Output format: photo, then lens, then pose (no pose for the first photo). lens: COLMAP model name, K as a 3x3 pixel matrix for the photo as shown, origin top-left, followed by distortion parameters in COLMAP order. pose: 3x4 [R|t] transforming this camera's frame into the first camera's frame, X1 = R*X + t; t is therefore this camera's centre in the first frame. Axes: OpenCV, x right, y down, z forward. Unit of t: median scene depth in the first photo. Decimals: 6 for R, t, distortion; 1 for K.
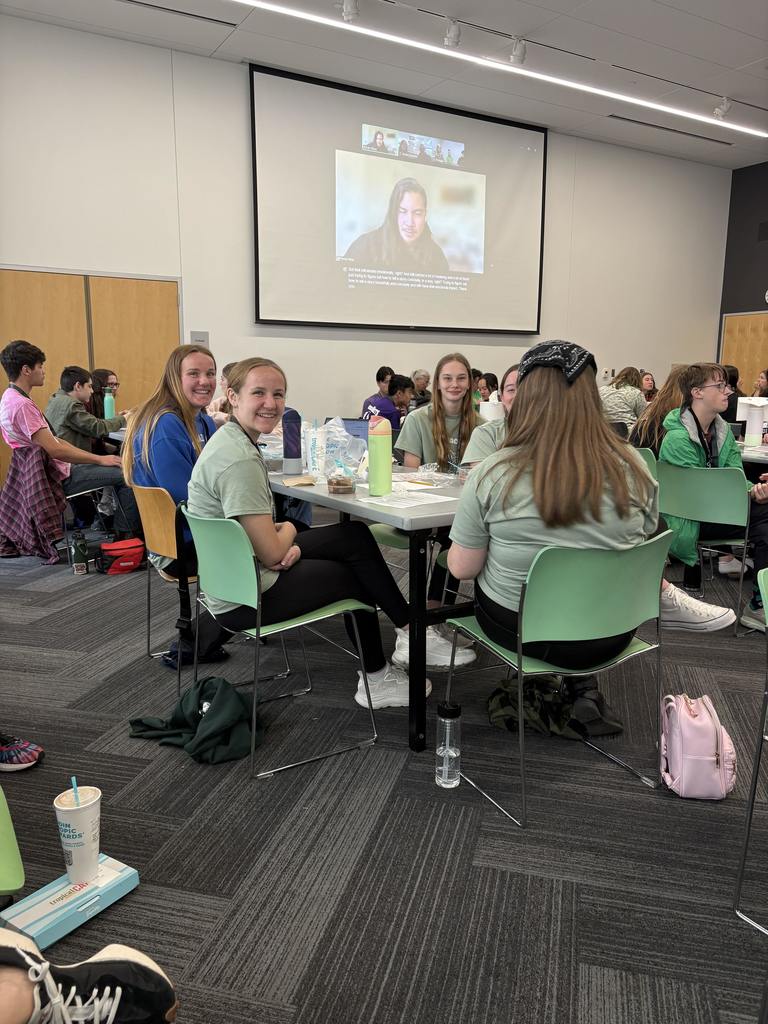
lens RADIAL K [[755.3, 0, 384.0], [0, 755.3, 512.0], [0, 0, 1]] dist [0.000931, -0.006037]
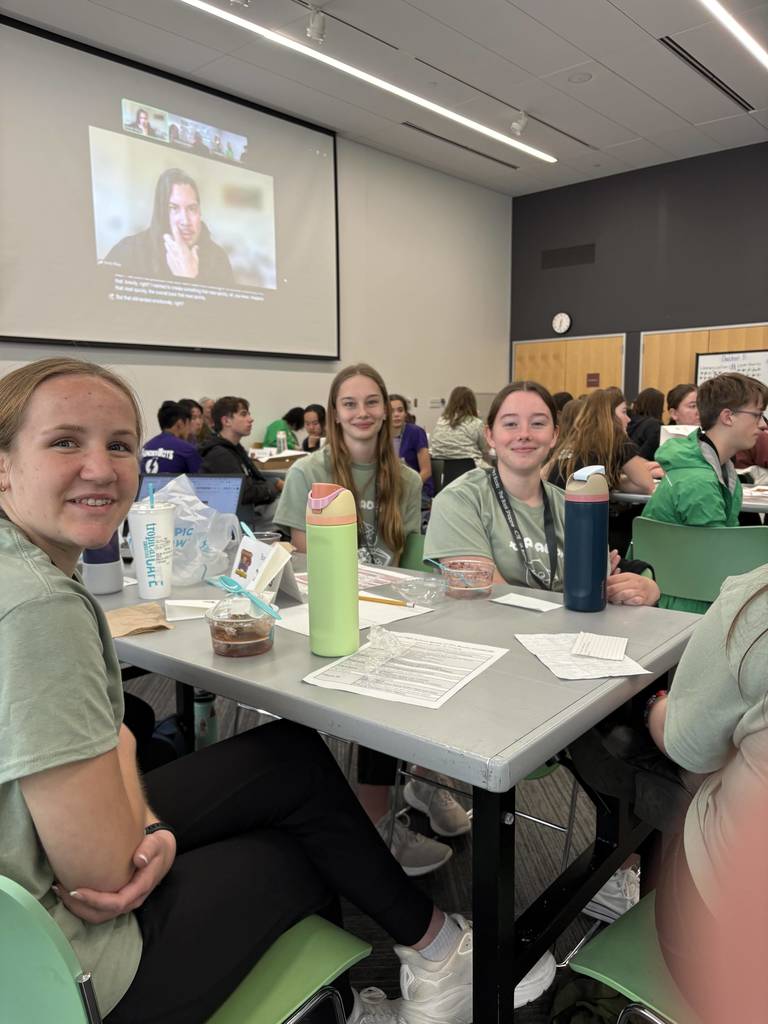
lens RADIAL K [[755.3, 0, 384.0], [0, 755.3, 512.0], [0, 0, 1]] dist [0.000931, -0.006037]
pose [[0.949838, -0.058133, 0.307292, -0.034722], [0.071519, 0.996911, -0.032469, -0.027509], [-0.304455, 0.052818, 0.951061, 0.169034]]
